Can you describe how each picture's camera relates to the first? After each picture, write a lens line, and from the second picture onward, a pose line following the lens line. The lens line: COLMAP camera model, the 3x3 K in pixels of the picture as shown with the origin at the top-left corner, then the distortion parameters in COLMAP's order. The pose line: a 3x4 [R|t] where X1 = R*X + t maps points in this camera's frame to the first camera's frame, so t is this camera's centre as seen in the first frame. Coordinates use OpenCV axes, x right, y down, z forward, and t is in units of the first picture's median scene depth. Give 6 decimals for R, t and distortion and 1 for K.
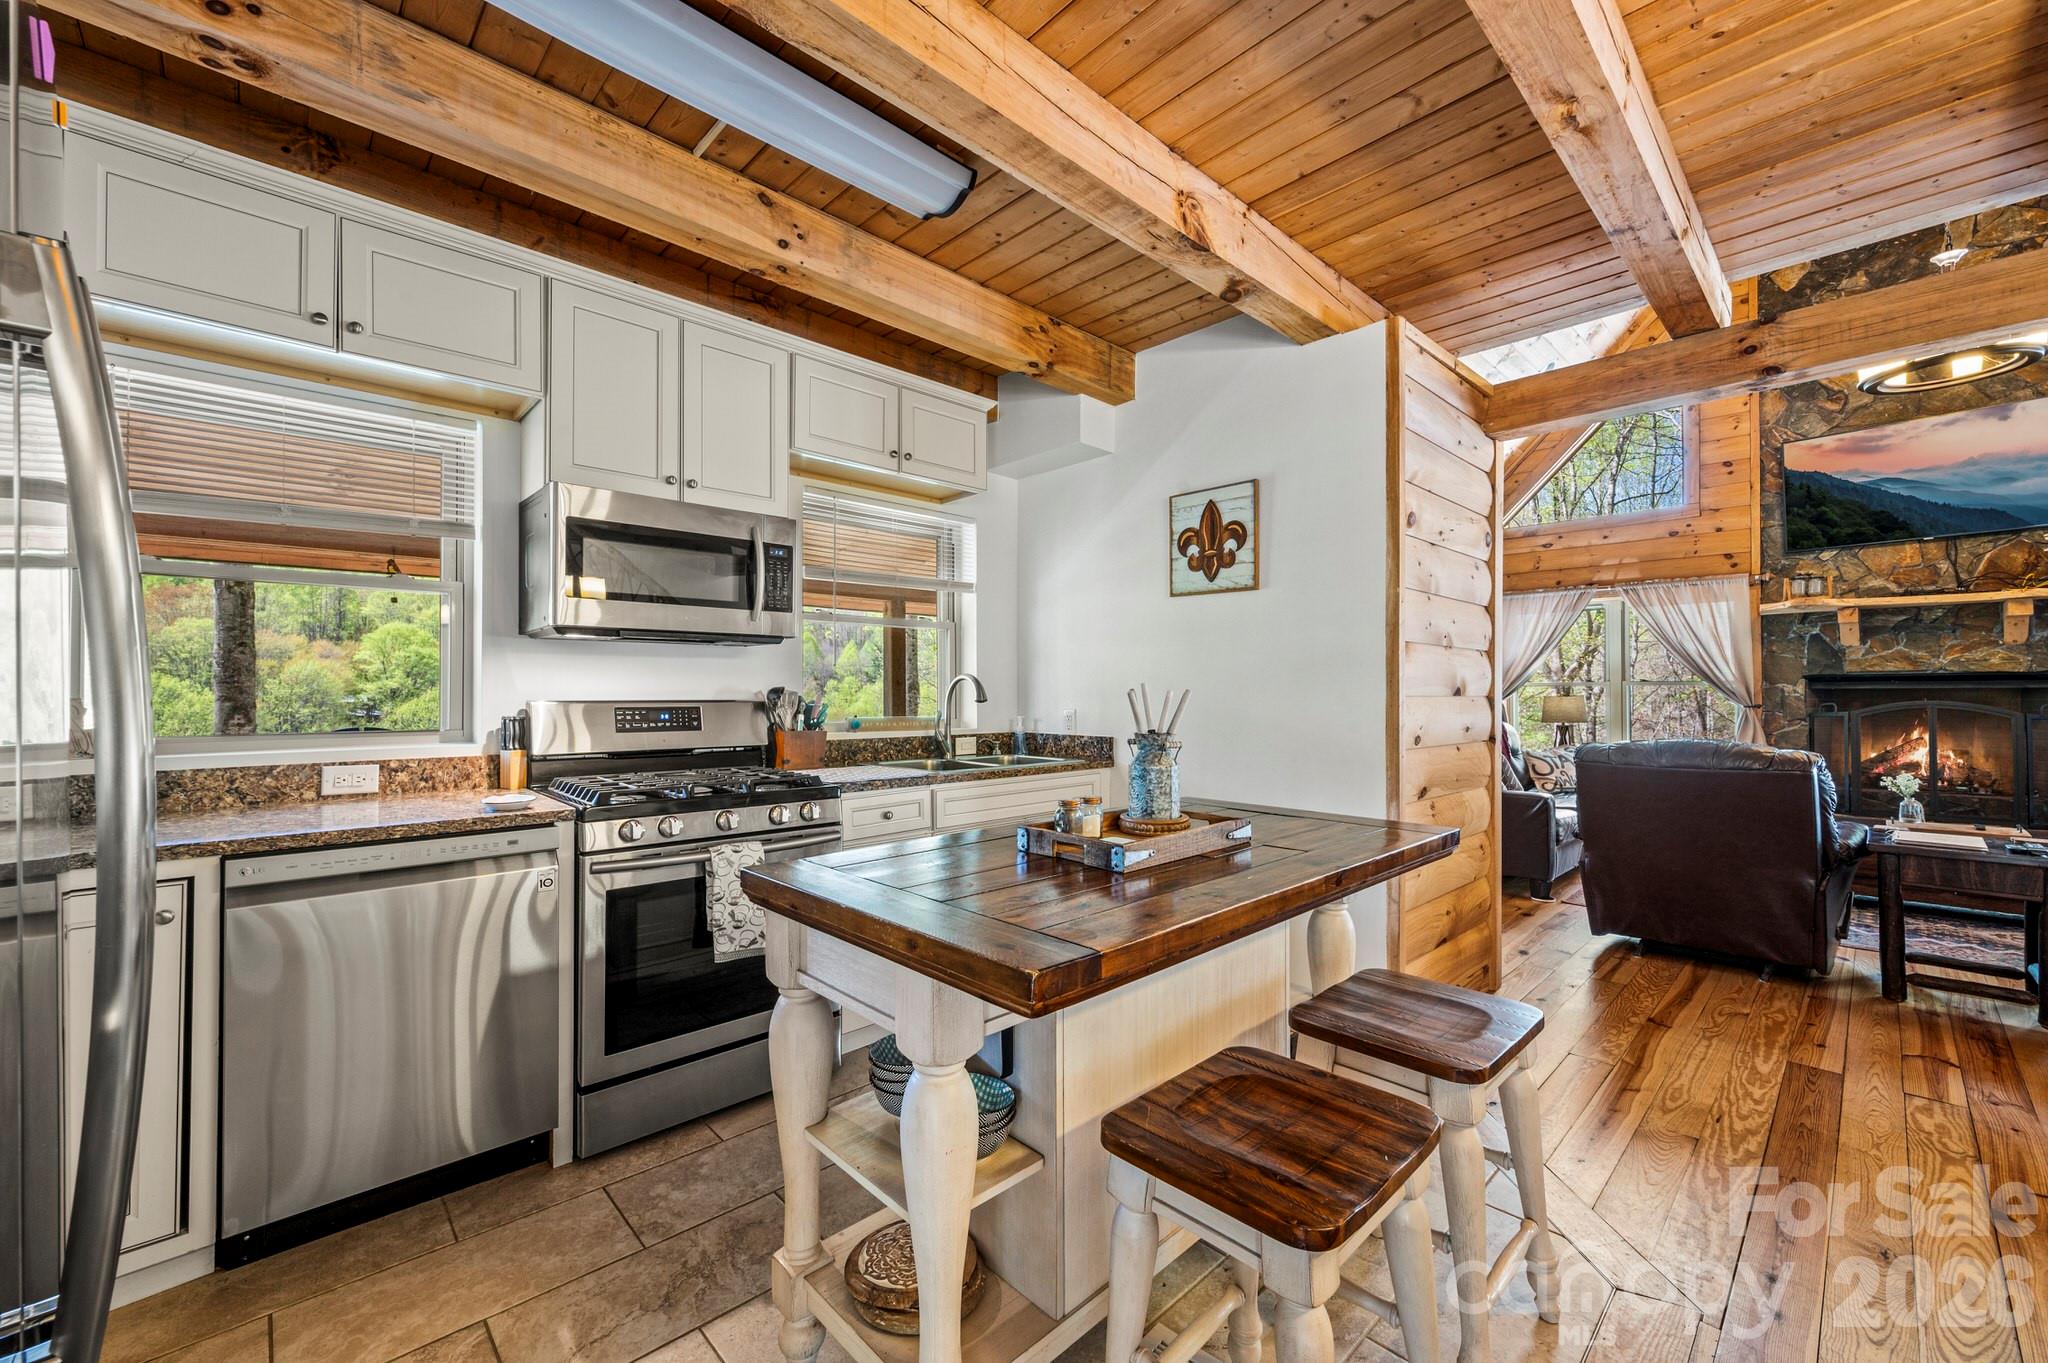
lens RADIAL K [[809.5, 0, 1030.4], [0, 809.5, 682.0], [0, 0, 1]] dist [-0.000524, 0.000294]
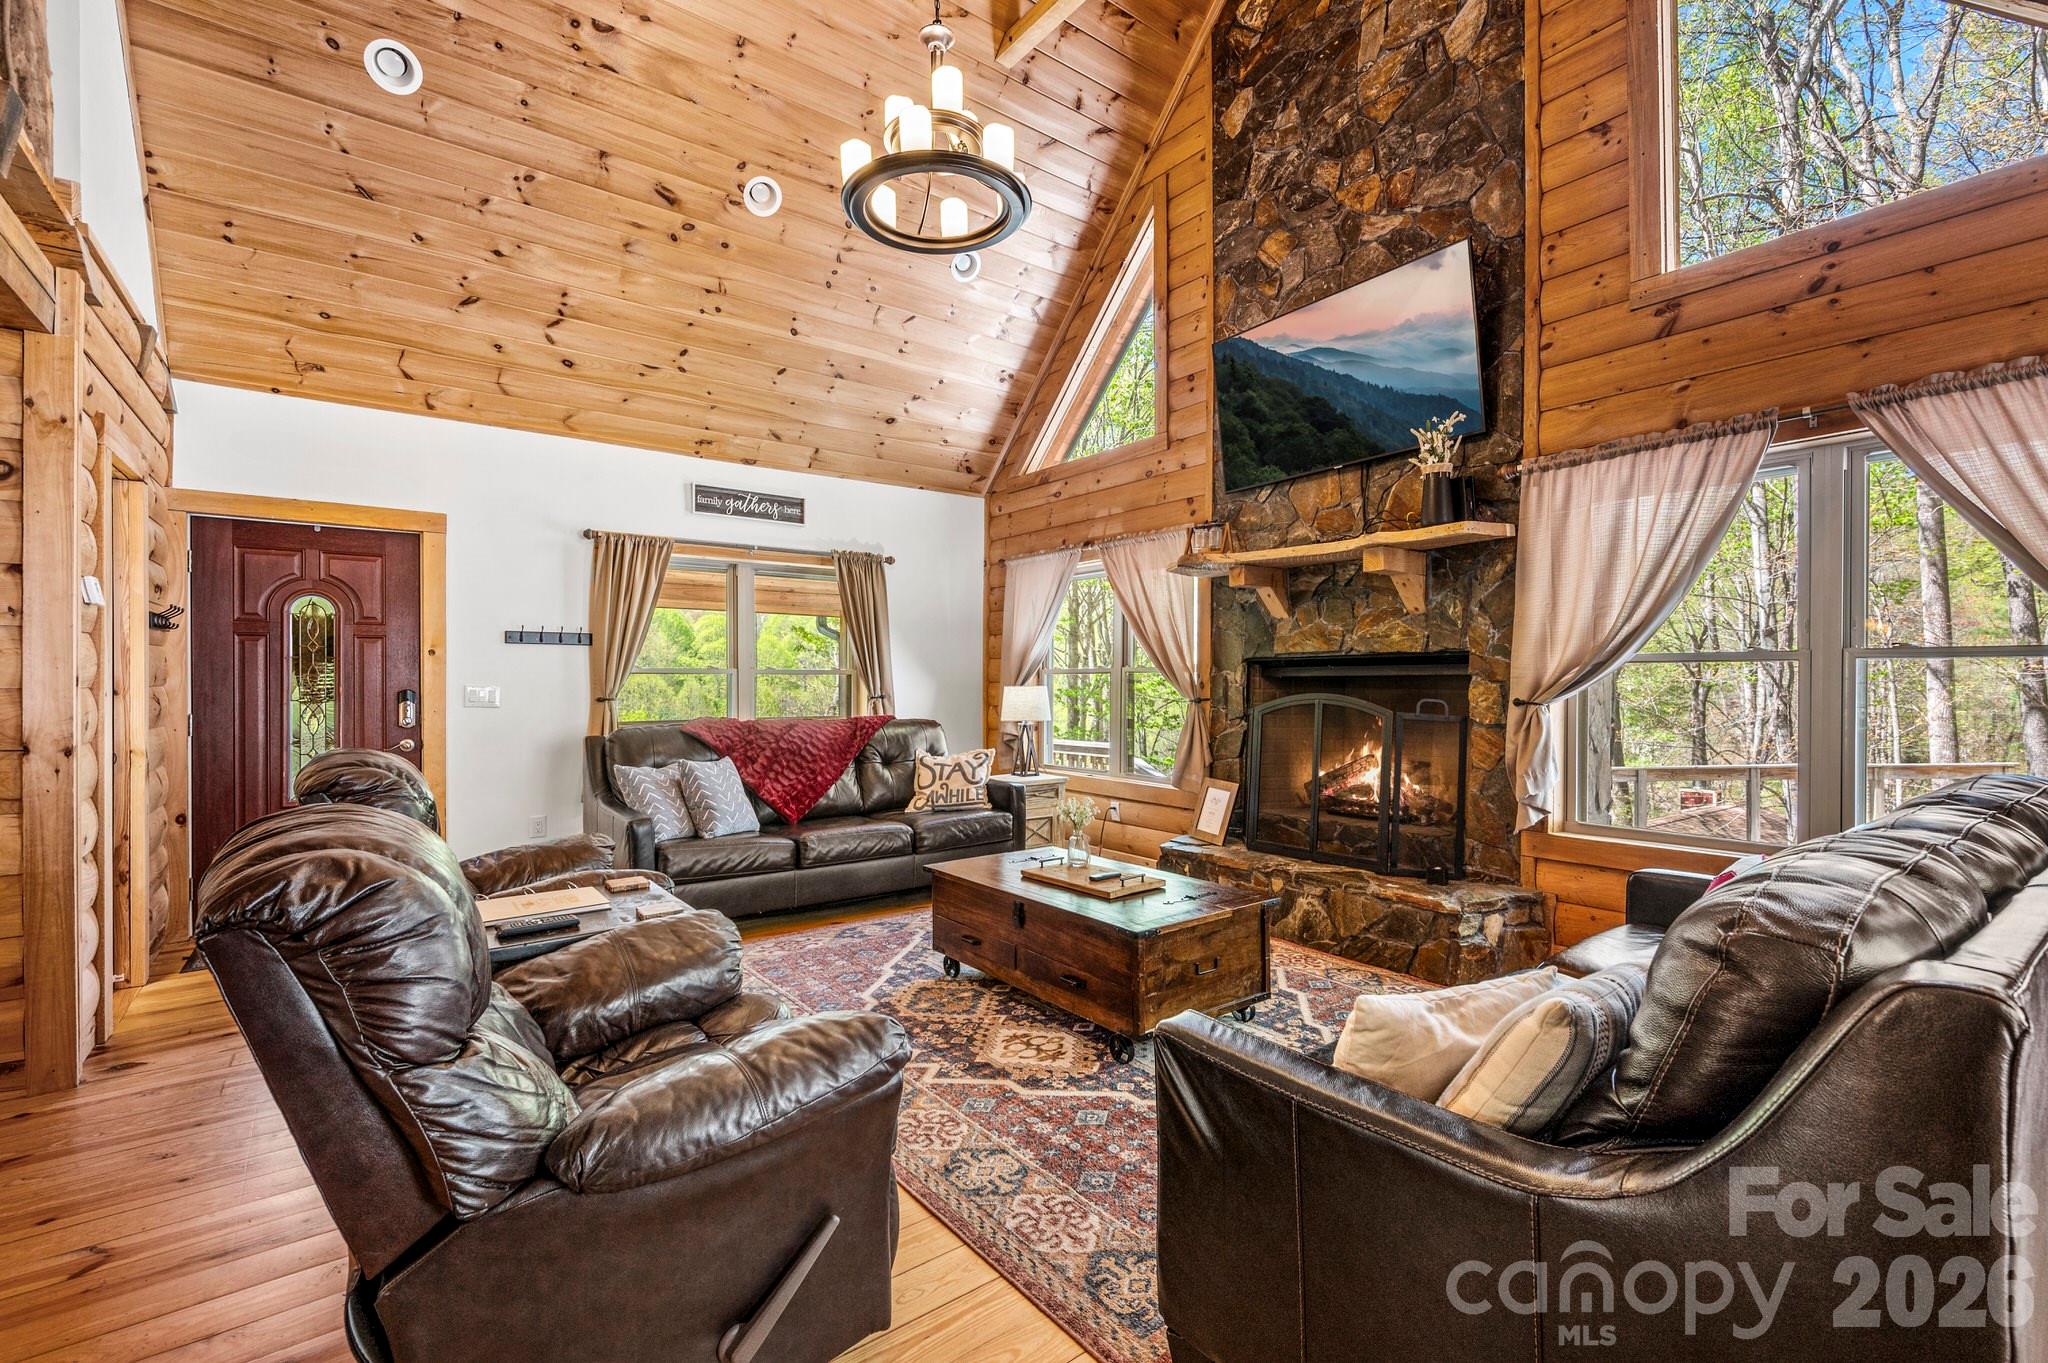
lens RADIAL K [[888.4, 0, 1024.0], [0, 888.4, 681.5], [0, 0, 1]] dist [0.001348, -0.000208]
pose [[0.993759, -0.000629, -0.111548, 0.960356], [0.002016, 0.999922, 0.012323, 0.002380], [0.111531, -0.012471, 0.993683, 0.191773]]
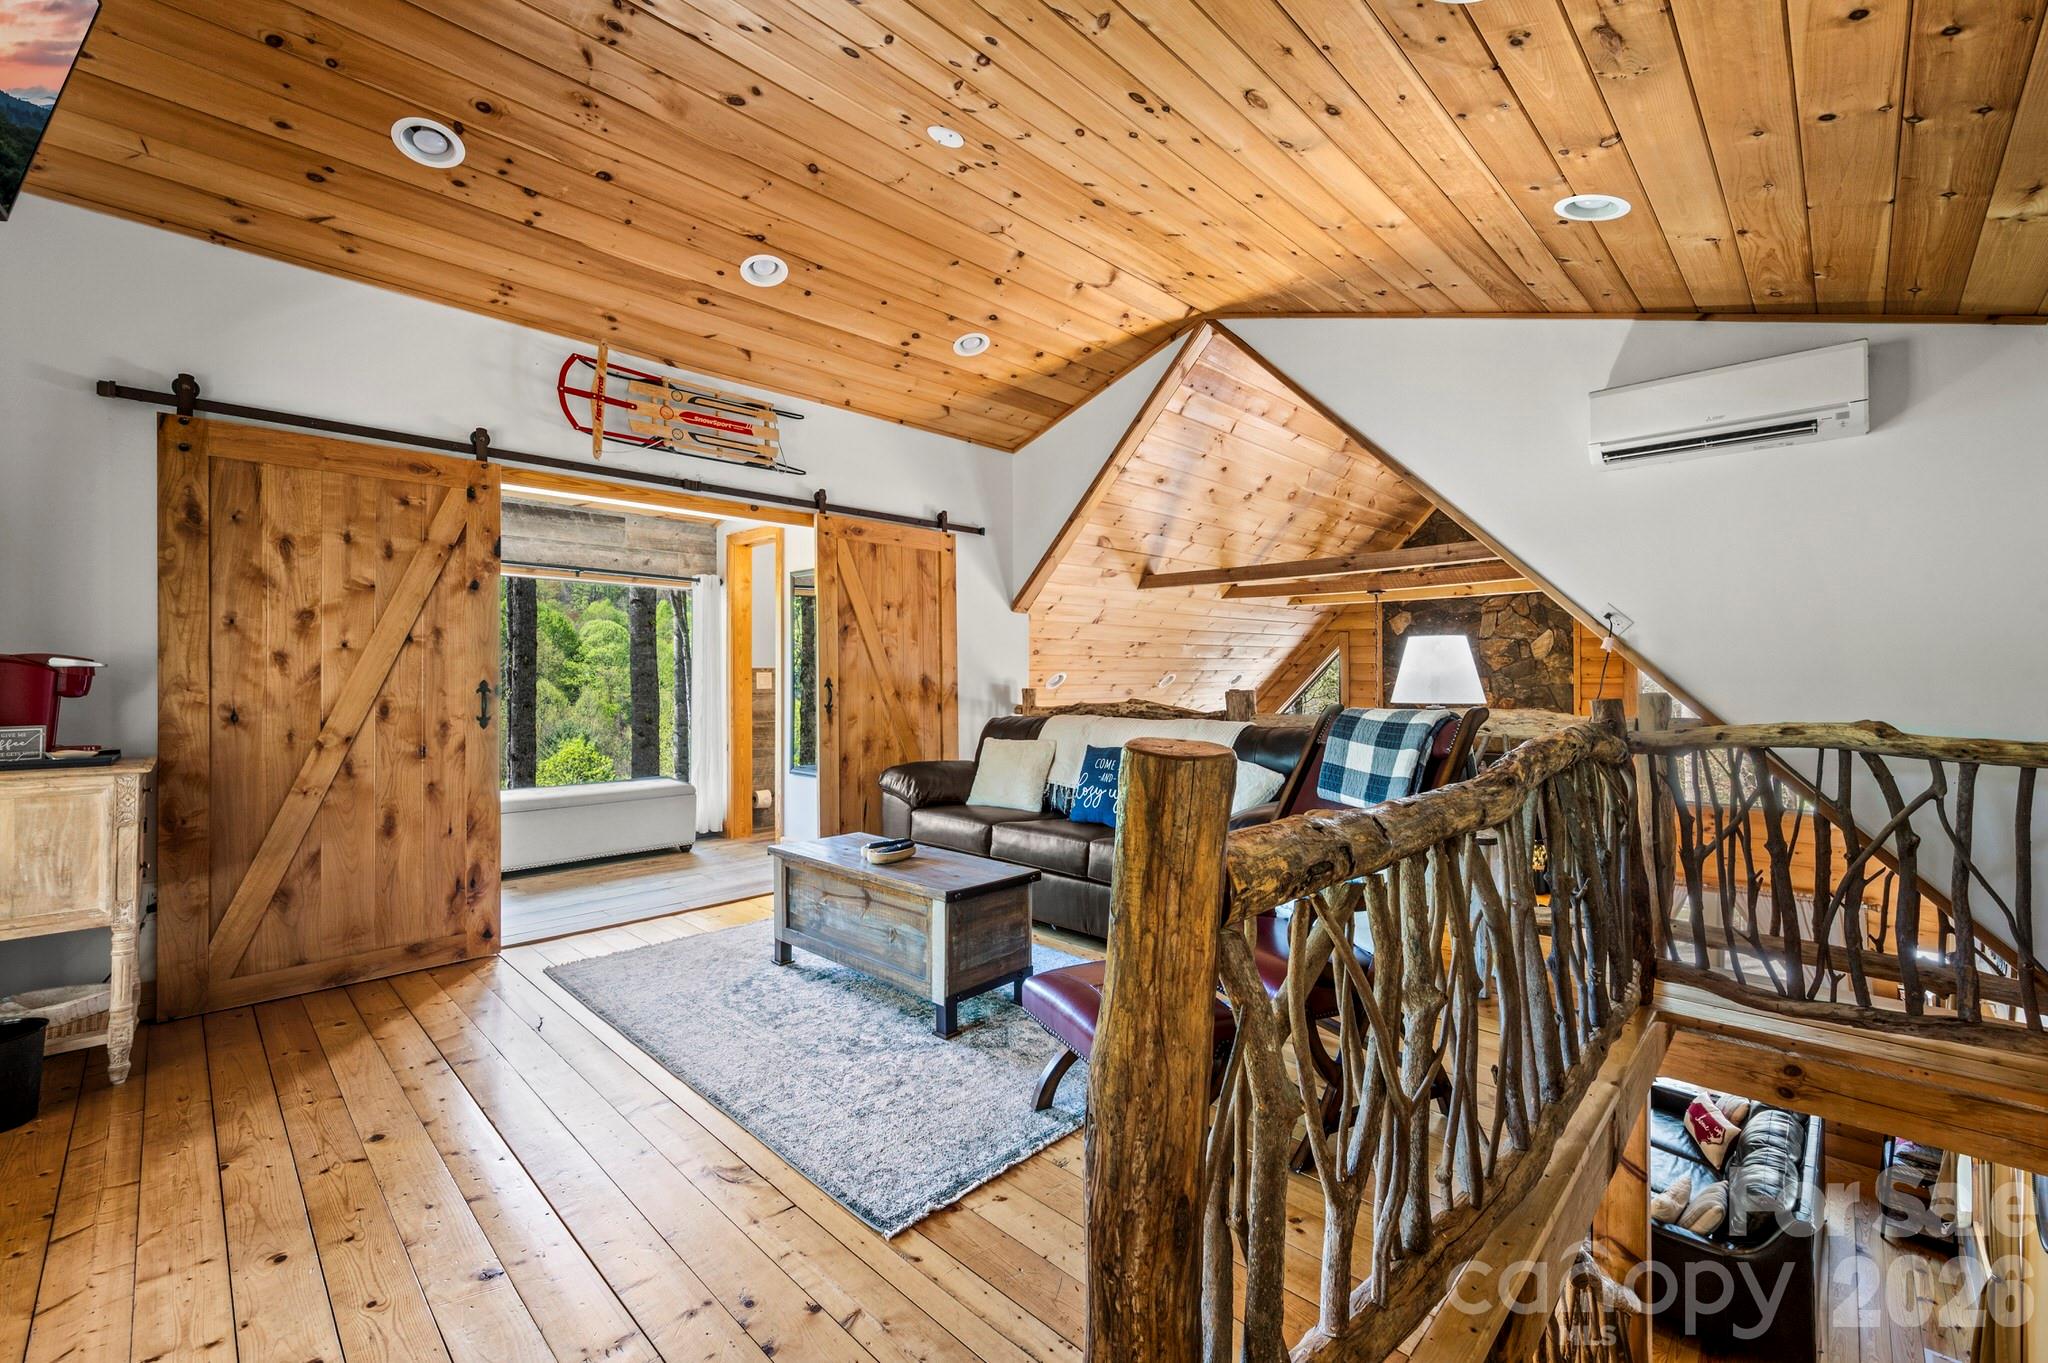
lens RADIAL K [[842.2, 0, 1026.0], [0, 842.2, 672.9], [0, 0, 1]] dist [0.002287, -0.000100]
pose [[0.999395, -0.001451, 0.034755, 0.297425], [0.001210, 0.999975, 0.006957, -0.493615], [-0.034764, -0.006911, 0.999372, -0.457592]]
